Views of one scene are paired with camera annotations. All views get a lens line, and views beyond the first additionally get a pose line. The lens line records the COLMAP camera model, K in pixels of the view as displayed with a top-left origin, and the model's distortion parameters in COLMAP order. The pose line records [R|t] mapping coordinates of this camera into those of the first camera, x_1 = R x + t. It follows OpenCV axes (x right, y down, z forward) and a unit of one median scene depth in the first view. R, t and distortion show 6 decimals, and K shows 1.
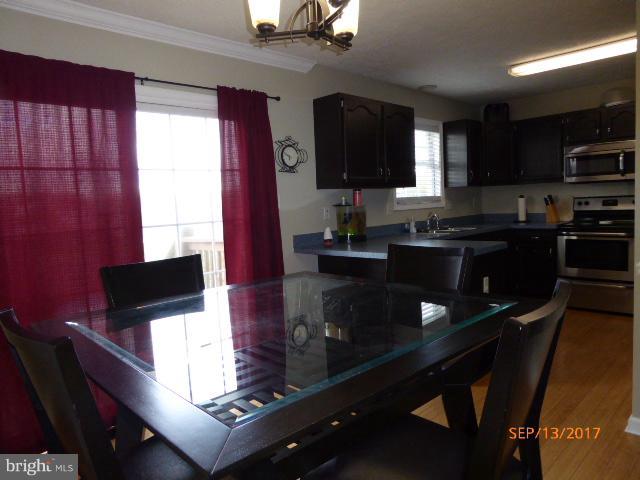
lens RADIAL K [[453.4, 0, 321.0], [0, 453.4, 239.8], [0, 0, 1]] dist [-0.009550, 0.000201]
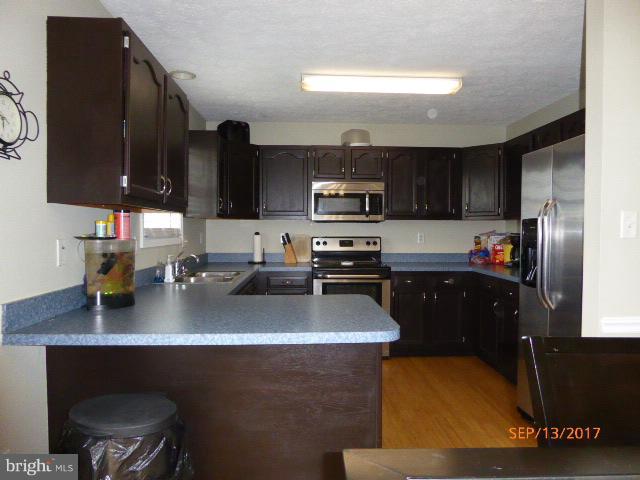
lens RADIAL K [[453.4, 0, 316.0], [0, 453.4, 237.4], [0, 0, 1]] dist [-0.009550, 0.000201]
pose [[0.686816, 0.032615, 0.726099, -0.129645], [0.029474, 0.996921, -0.072659, -0.026452], [-0.726233, 0.071304, 0.683740, 0.387556]]
